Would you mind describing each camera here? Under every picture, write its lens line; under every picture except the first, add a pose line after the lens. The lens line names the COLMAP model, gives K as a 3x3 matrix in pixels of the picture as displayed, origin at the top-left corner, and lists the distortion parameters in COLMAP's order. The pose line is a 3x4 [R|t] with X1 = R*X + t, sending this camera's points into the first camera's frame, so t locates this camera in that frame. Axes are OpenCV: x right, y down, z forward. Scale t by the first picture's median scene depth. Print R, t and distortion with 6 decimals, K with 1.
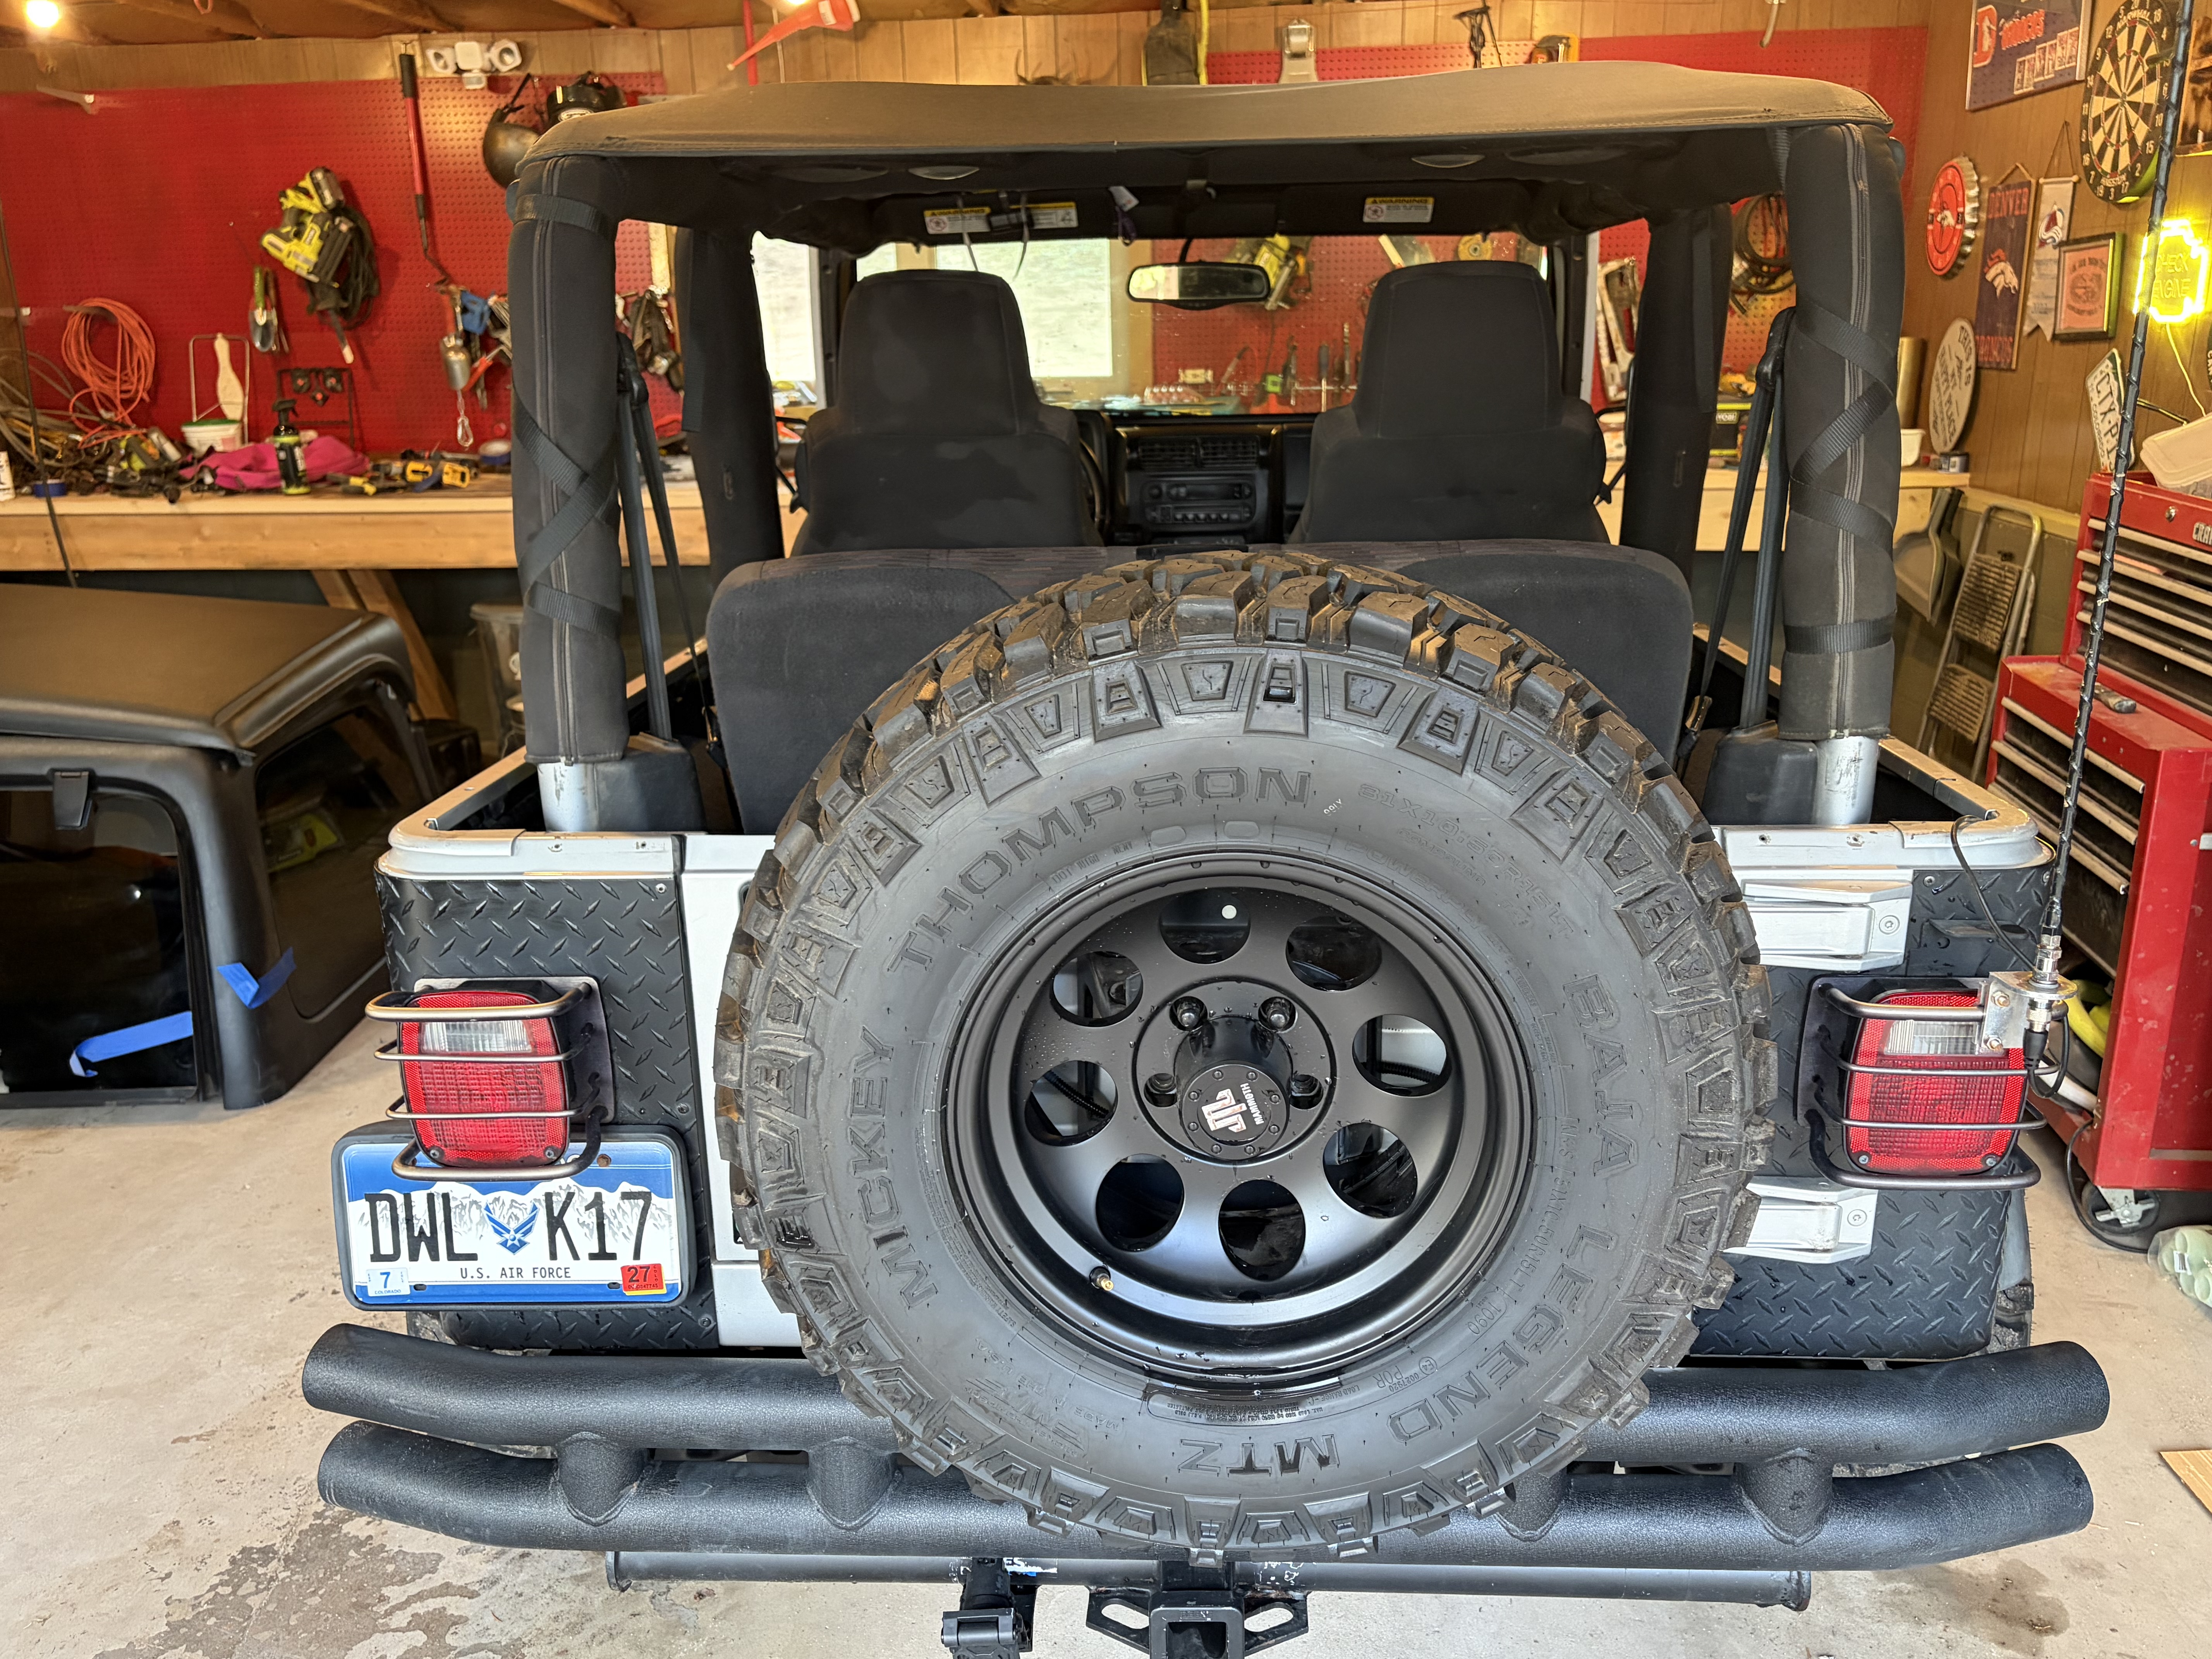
lens RADIAL K [[1662.3, 0, 1105.3], [0, 1662.3, 825.8], [0, 0, 1]] dist [0.048104, -0.058408]
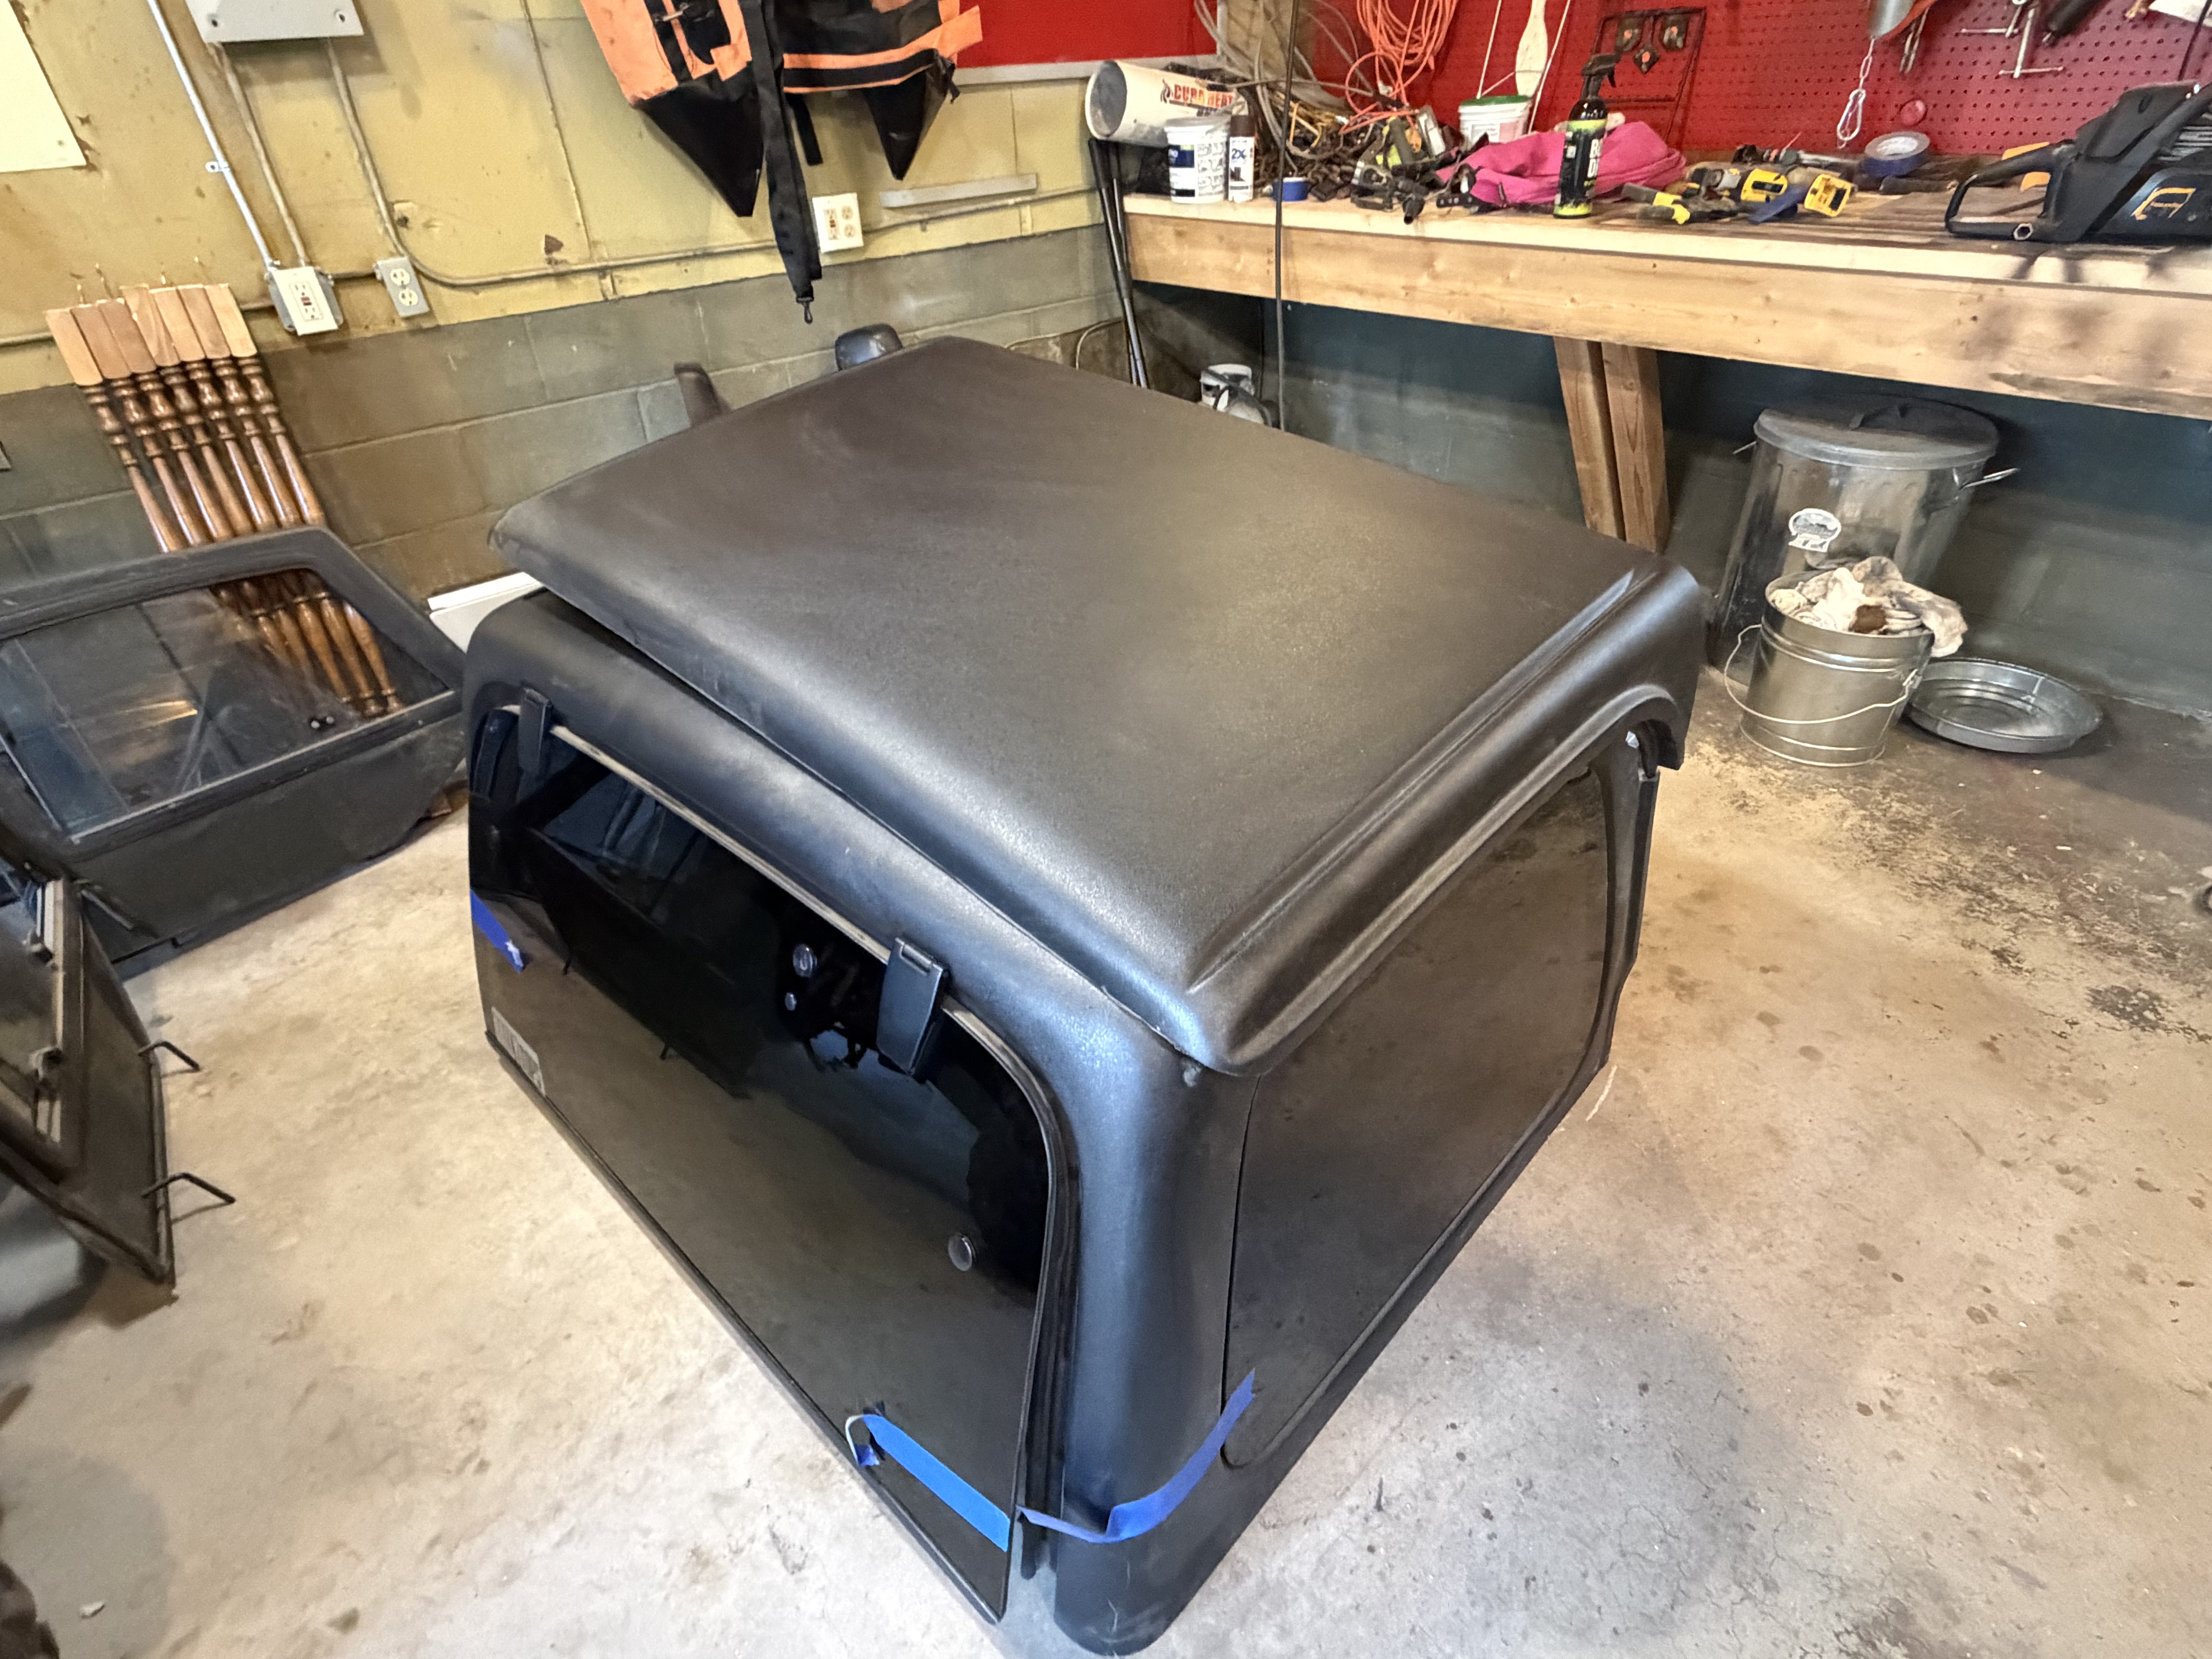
lens RADIAL K [[1117.0, 0, 1093.7], [0, 1117.0, 833.1], [0, 0, 1]] dist [0.001904, -0.001019]
pose [[0.707235, 0.390239, -0.589519, -0.241818], [-0.175707, 0.904715, 0.388095, -0.108008], [0.684796, -0.170892, 0.708414, 0.477328]]
